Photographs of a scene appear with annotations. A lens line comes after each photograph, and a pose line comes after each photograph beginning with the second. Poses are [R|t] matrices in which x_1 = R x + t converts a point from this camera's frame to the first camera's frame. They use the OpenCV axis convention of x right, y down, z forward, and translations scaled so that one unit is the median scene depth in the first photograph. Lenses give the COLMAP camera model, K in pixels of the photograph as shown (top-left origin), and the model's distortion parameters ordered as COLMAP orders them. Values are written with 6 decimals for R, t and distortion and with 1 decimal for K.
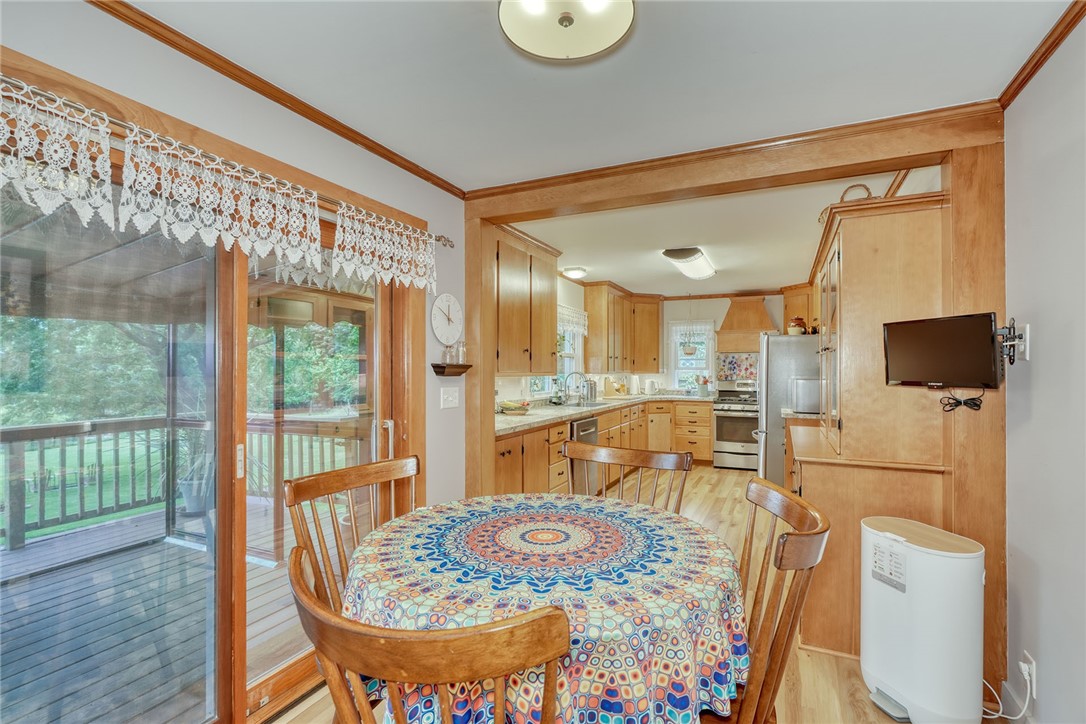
lens RADIAL K [[508.0, 0, 541.1], [0, 508.0, 370.2], [0, 0, 1]] dist [-0.002148, 0.000348]
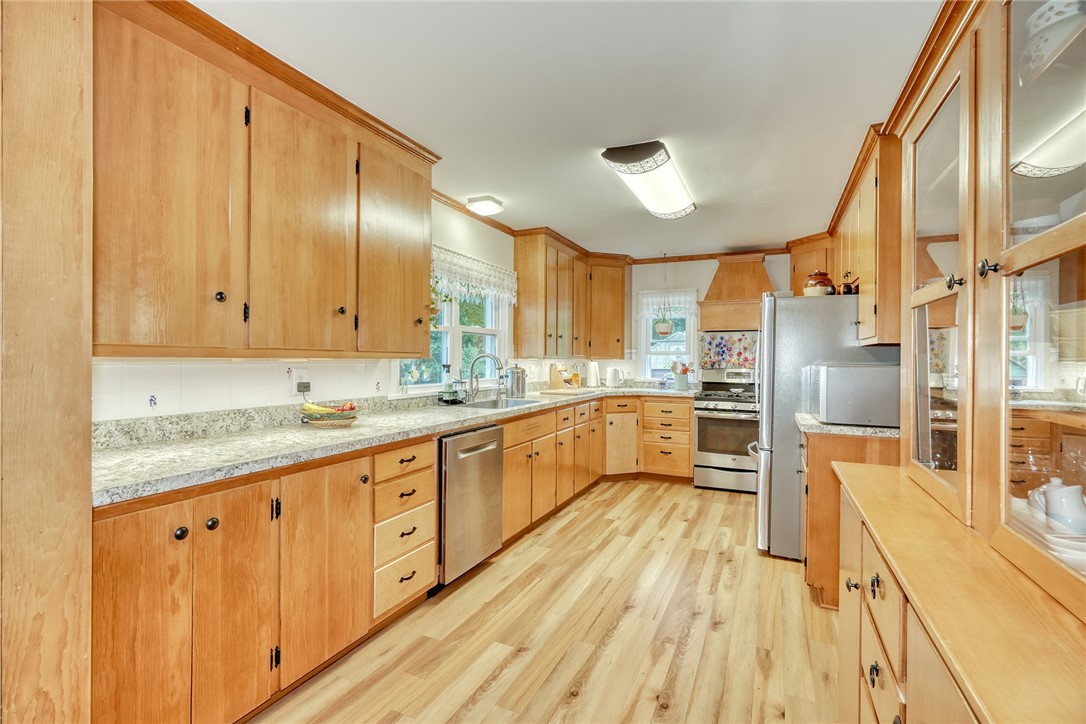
lens RADIAL K [[495.1, 0, 540.5], [0, 495.1, 361.3], [0, 0, 1]] dist [-0.000872, 0.000855]
pose [[0.999979, 0.004276, 0.004934, 0.131126], [-0.004295, 0.999983, 0.004005, 0.008776], [-0.004917, -0.004026, 0.999980, 0.330901]]
